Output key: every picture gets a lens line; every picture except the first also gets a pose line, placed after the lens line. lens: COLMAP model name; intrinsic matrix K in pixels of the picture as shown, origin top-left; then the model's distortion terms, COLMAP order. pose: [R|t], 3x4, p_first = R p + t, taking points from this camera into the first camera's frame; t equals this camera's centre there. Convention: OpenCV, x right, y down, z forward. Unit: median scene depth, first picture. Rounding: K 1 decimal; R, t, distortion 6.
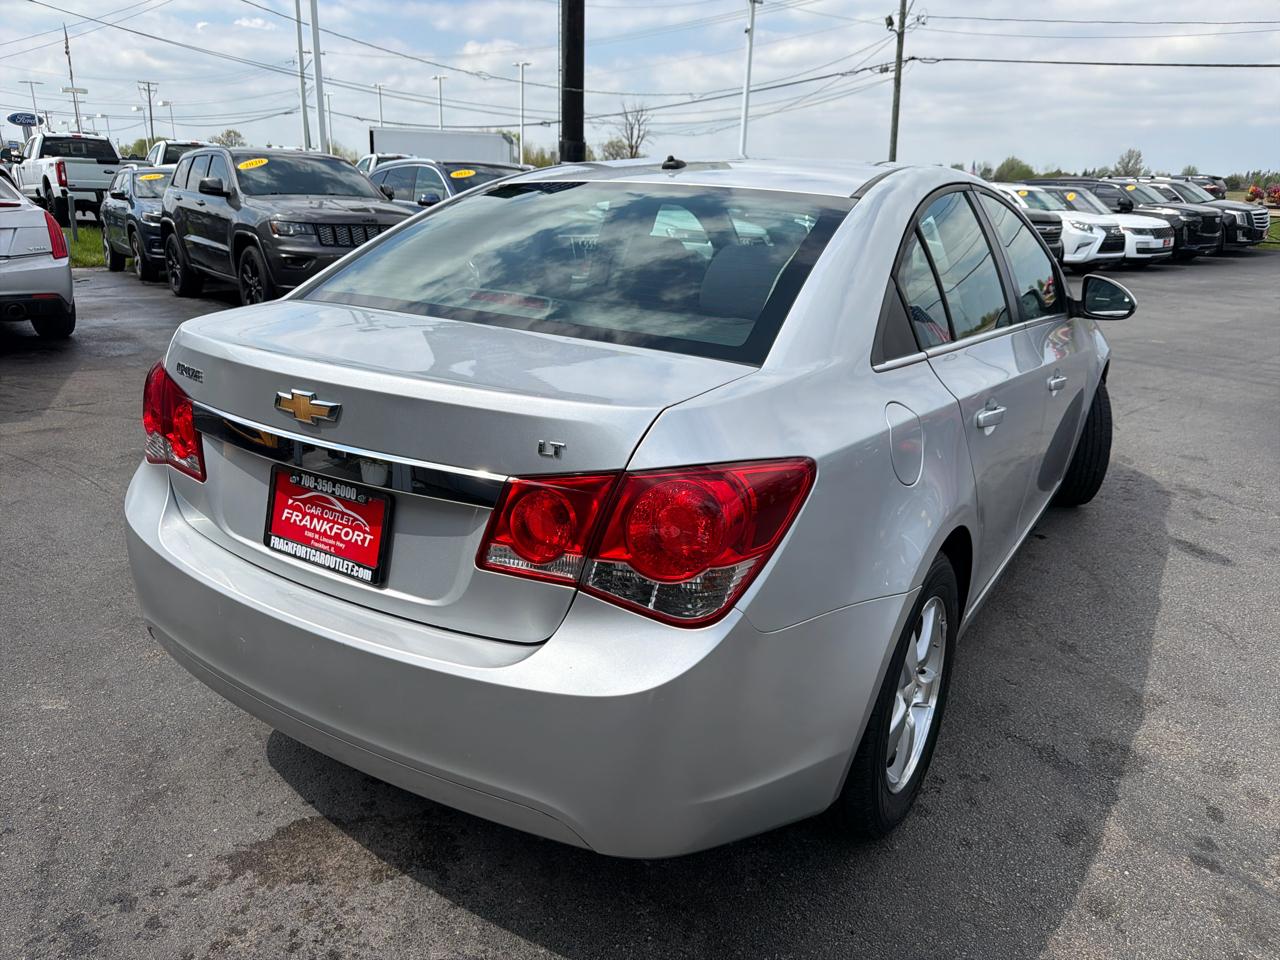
lens RADIAL K [[912.6, 0, 644.8], [0, 912.6, 472.9], [0, 0, 1]] dist [-0.008713, -0.007625]
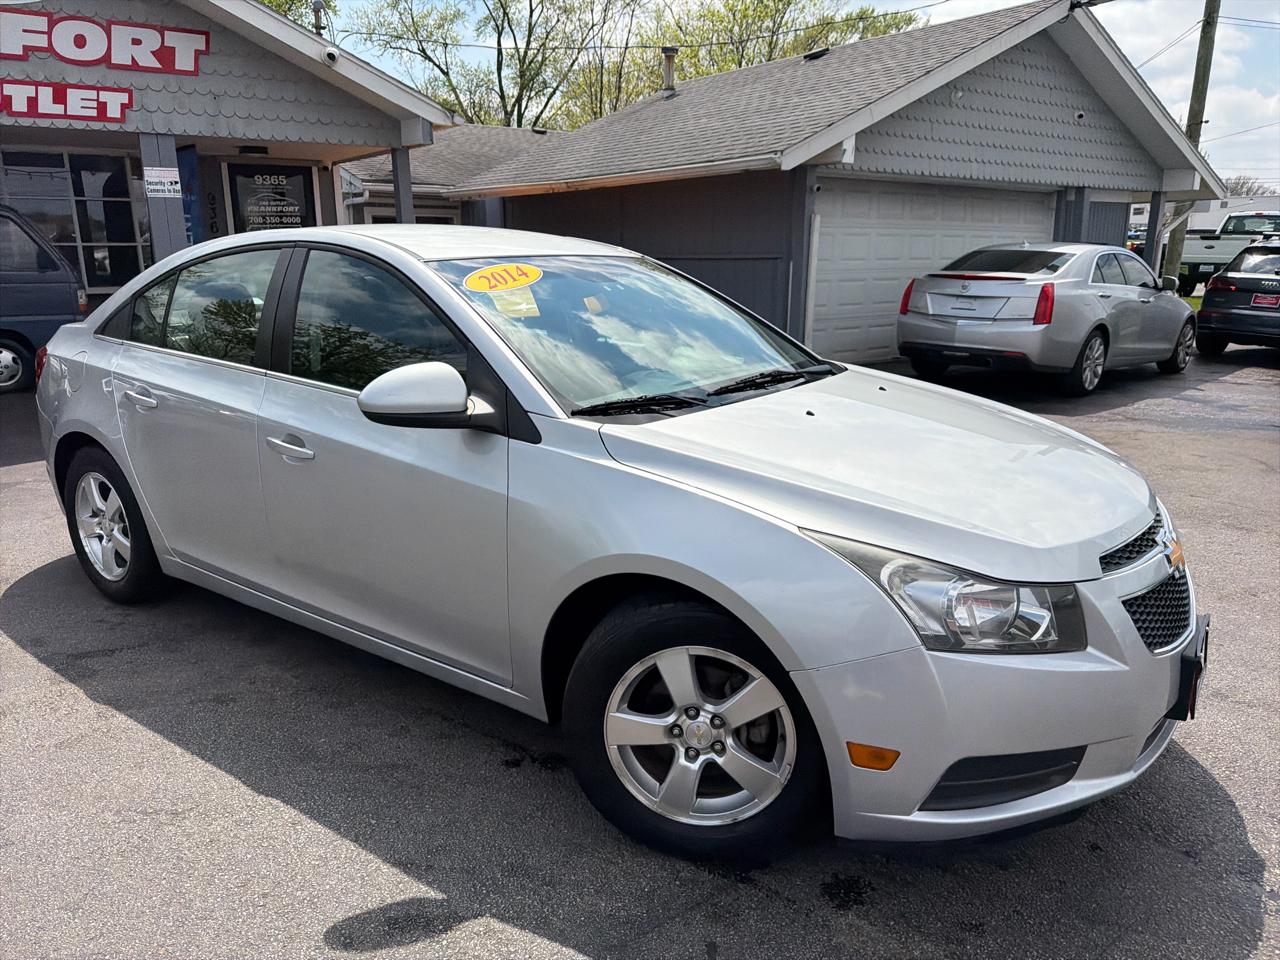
lens RADIAL K [[890.0, 0, 635.8], [0, 890.0, 496.5], [0, 0, 1]] dist [0.030630, -0.068895]
pose [[-0.055505, 0.238986, -0.969435, 1.130793], [-0.297456, 0.922887, 0.244541, -0.324934], [0.953121, 0.301937, 0.019863, 1.143145]]
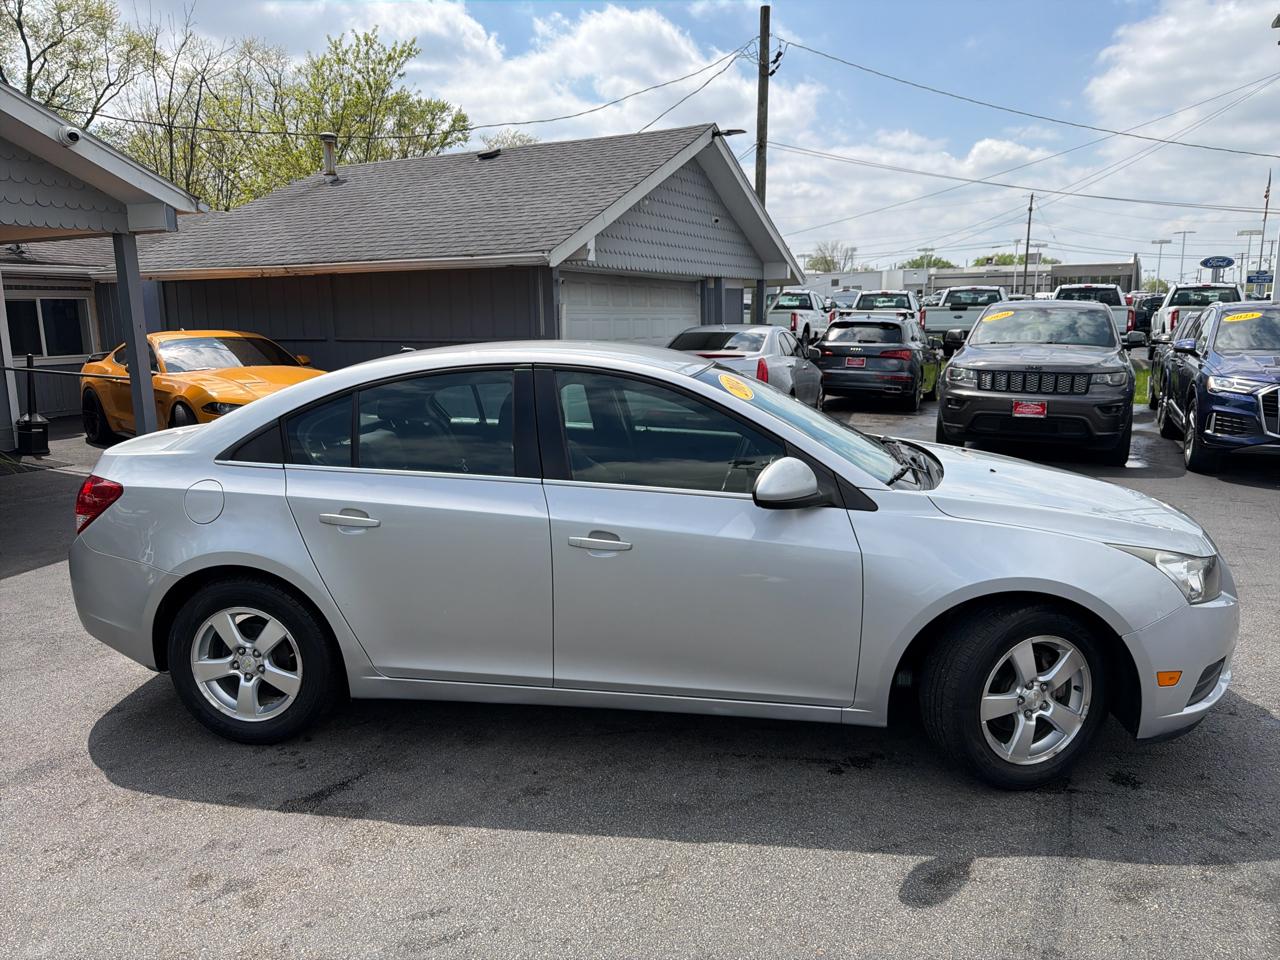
lens RADIAL K [[889.0, 0, 636.3], [0, 889.0, 484.6], [0, 0, 1]] dist [0.035109, -0.054539]
pose [[0.407175, 0.134707, -0.903362, 1.182148], [-0.248396, 0.968117, 0.032403, -0.178841], [0.878924, 0.211197, 0.427654, 0.504126]]
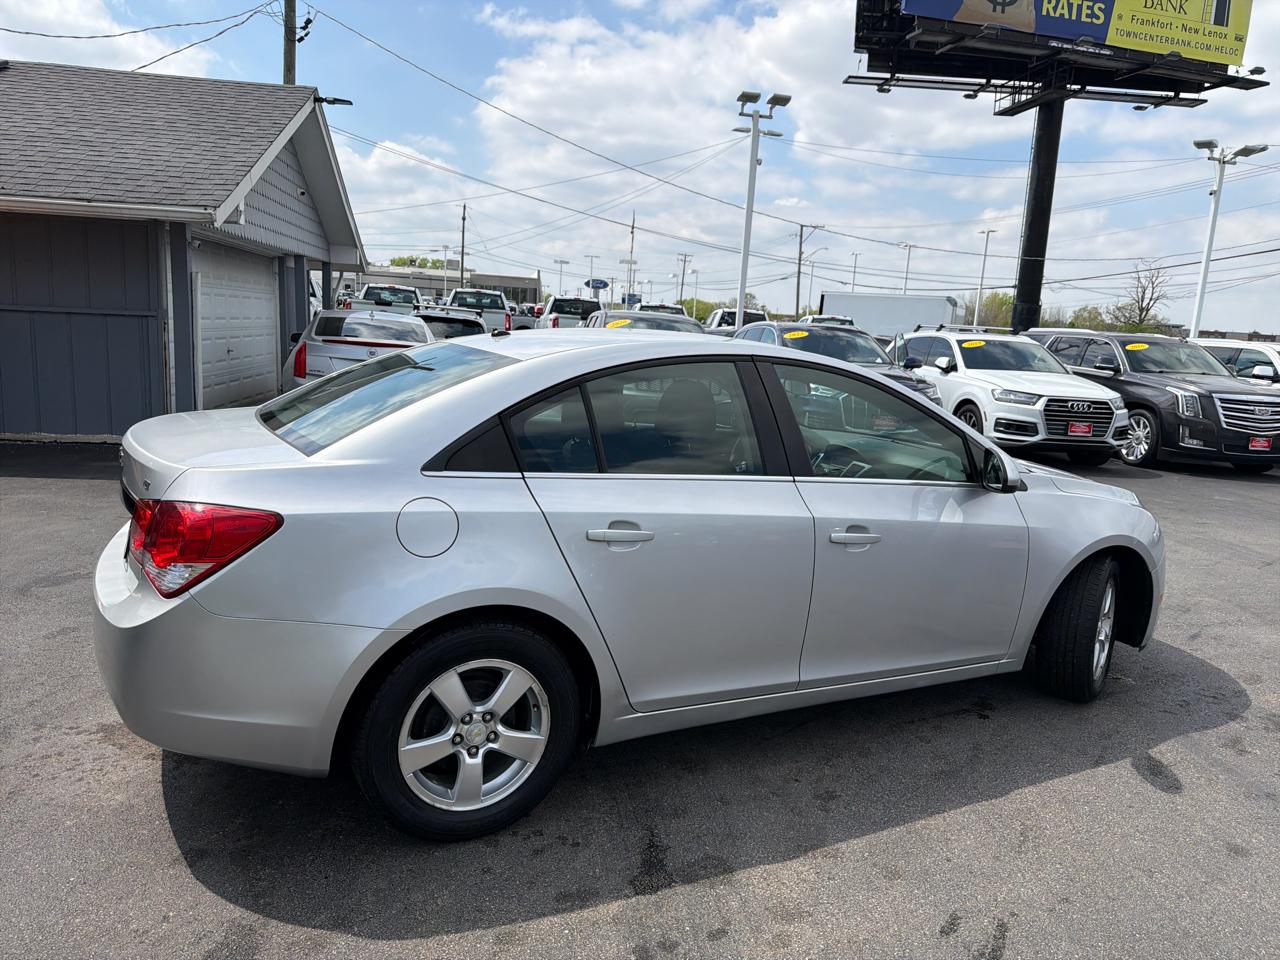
lens RADIAL K [[902.1, 0, 646.6], [0, 902.1, 475.9], [0, 0, 1]] dist [0.012376, -0.026764]
pose [[0.867280, 0.101336, -0.487397, 0.635856], [-0.177619, 0.977613, -0.112800, -0.007193], [0.465055, 0.184400, 0.865864, -0.028703]]
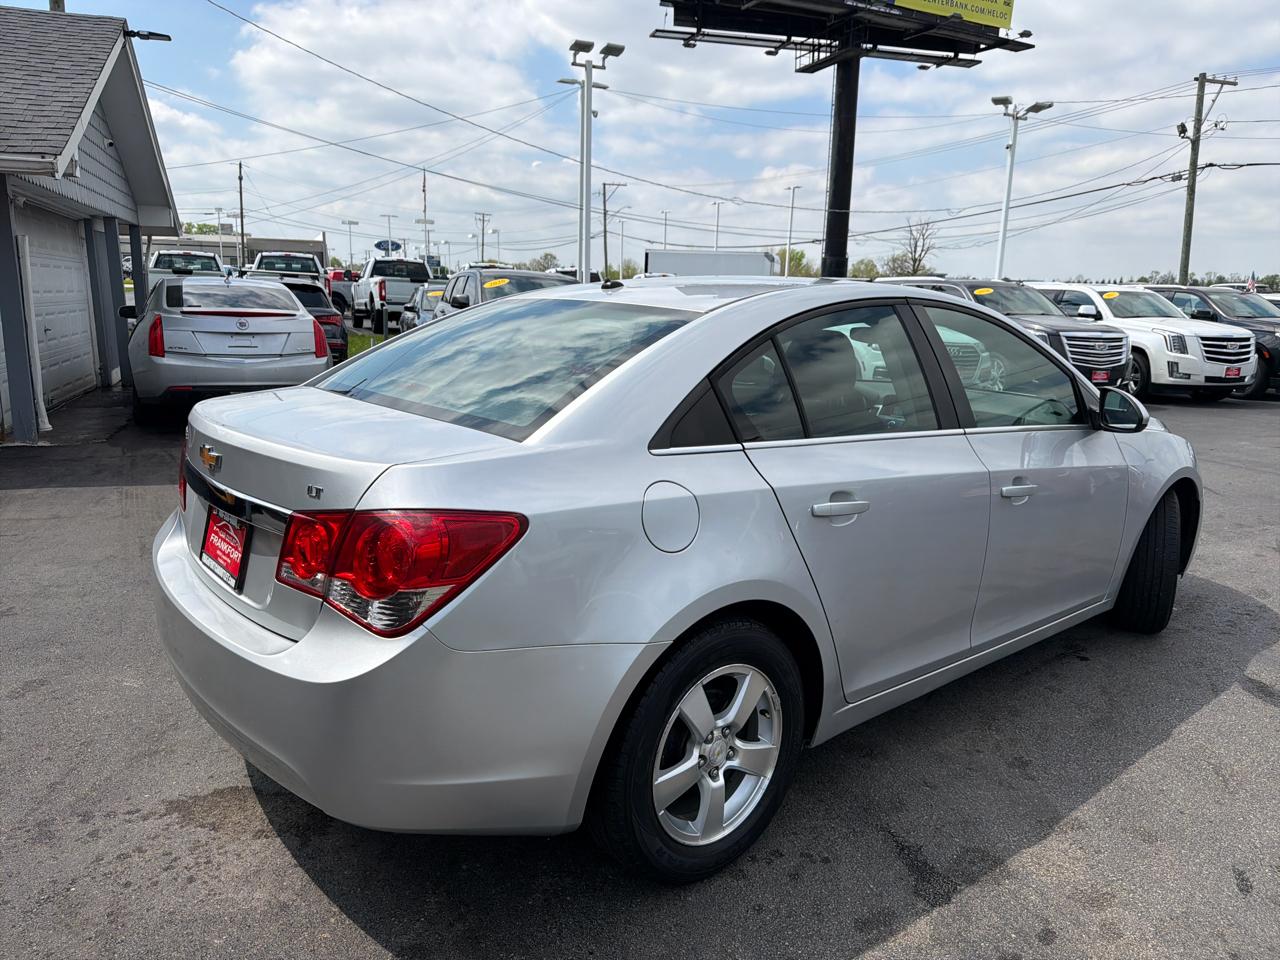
lens RADIAL K [[902.1, 0, 646.6], [0, 902.1, 475.9], [0, 0, 1]] dist [0.012376, -0.026764]
pose [[0.954924, 0.053054, -0.292069, 0.299611], [-0.085563, 0.991334, -0.099674, 0.016356], [0.284250, 0.120172, 0.951189, -0.051415]]
